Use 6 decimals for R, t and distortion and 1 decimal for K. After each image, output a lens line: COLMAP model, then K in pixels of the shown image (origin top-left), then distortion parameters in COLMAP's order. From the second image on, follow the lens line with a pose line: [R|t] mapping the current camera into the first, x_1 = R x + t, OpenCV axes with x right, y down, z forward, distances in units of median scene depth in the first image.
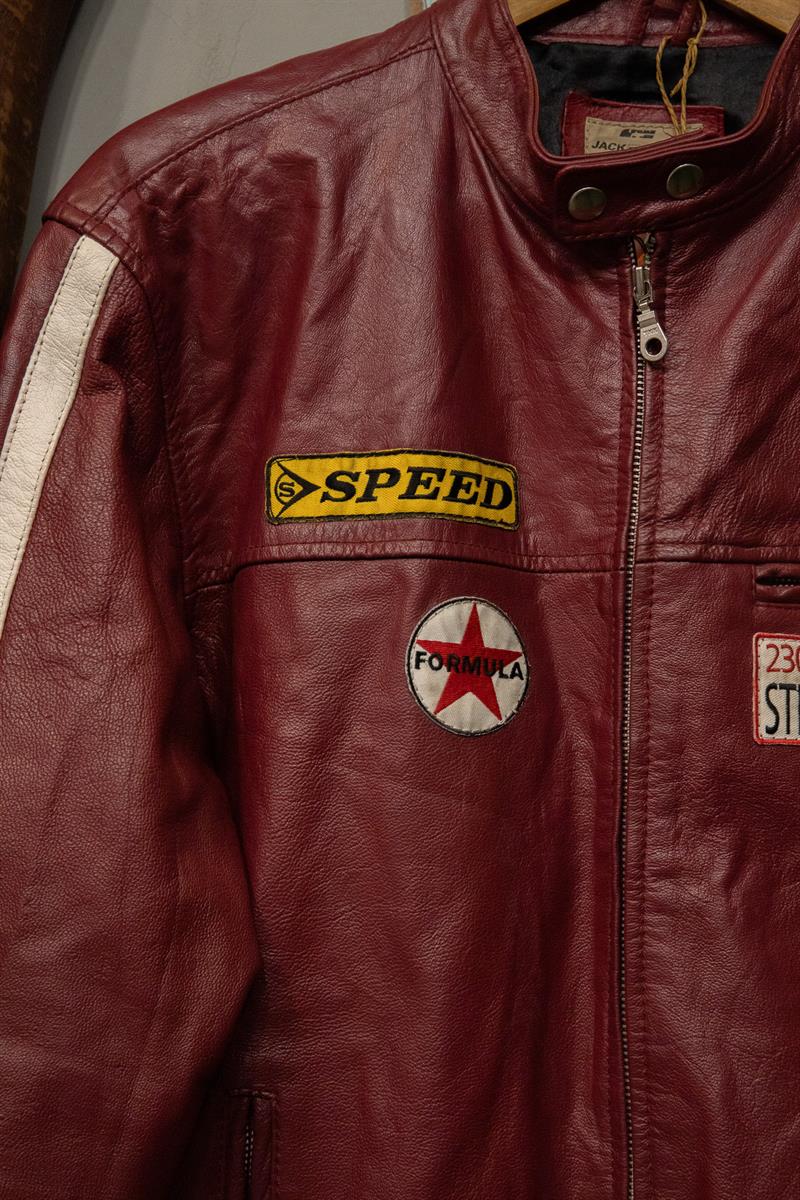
lens RADIAL K [[2161.6, 0, 417.5], [0, 2161.6, 603.4], [0, 0, 1]] dist [0.109932, 0.224323]
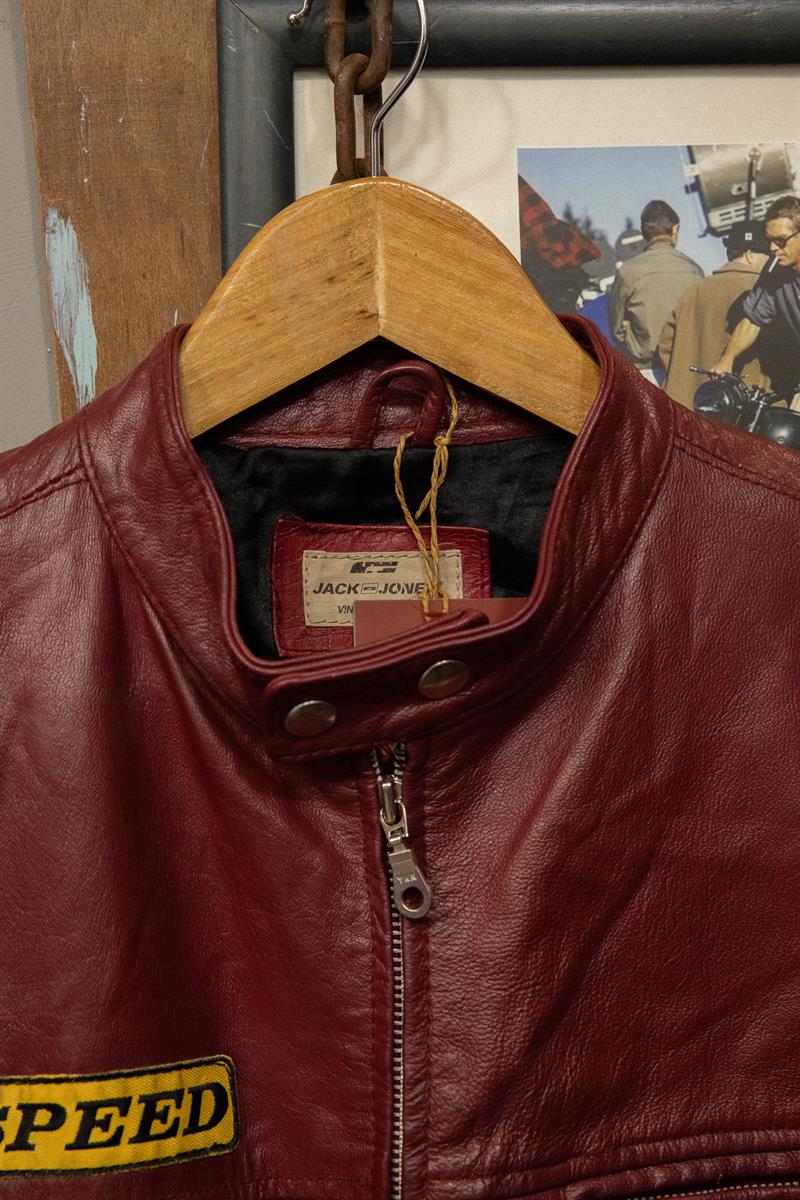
lens RADIAL K [[2161.6, 0, 417.5], [0, 2161.6, 603.4], [0, 0, 1]] dist [0.109932, 0.224323]
pose [[0.992242, -0.055783, 0.111107, 0.035498], [0.048130, 0.996356, 0.070417, -0.267068], [-0.114630, -0.064523, 0.991311, 0.286799]]
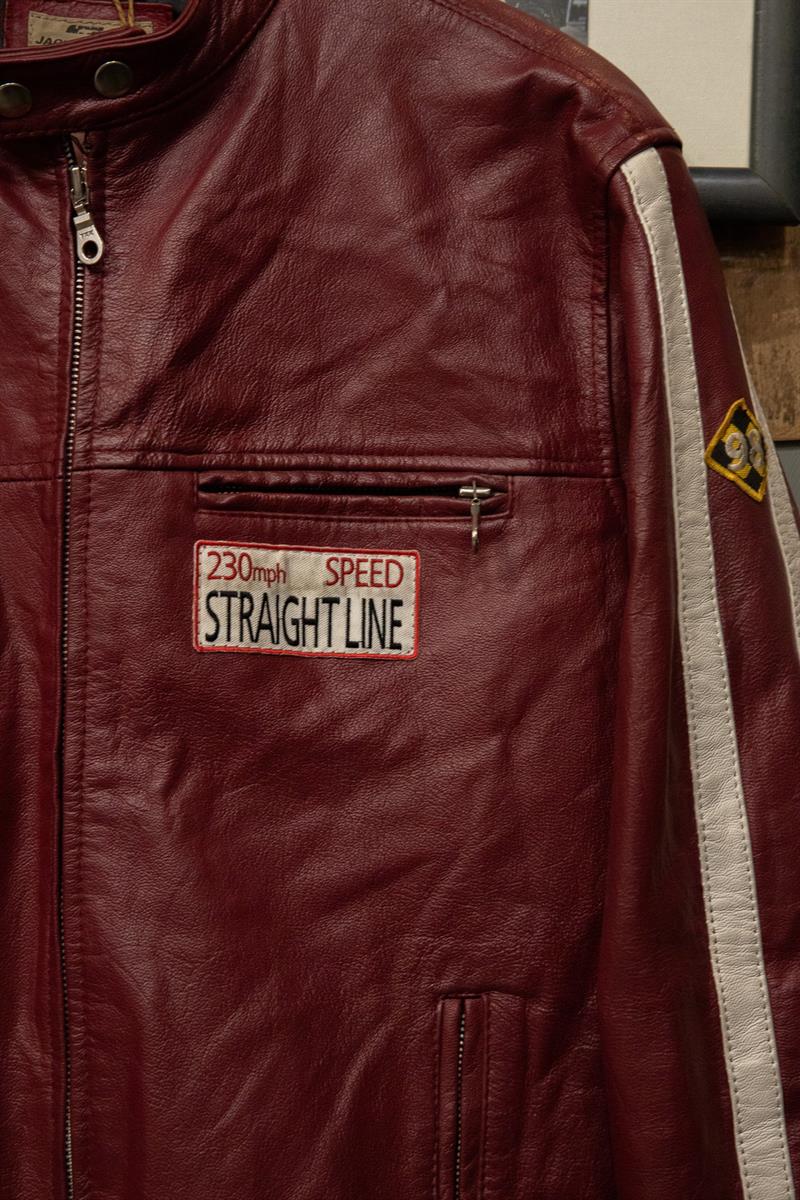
lens RADIAL K [[2161.6, 0, 417.5], [0, 2161.6, 603.4], [0, 0, 1]] dist [0.109932, 0.224323]
pose [[0.995551, -0.015150, 0.093000, 0.162188], [0.011835, 0.999278, 0.036089, 0.007742], [-0.093480, -0.034828, 0.995012, 0.001471]]
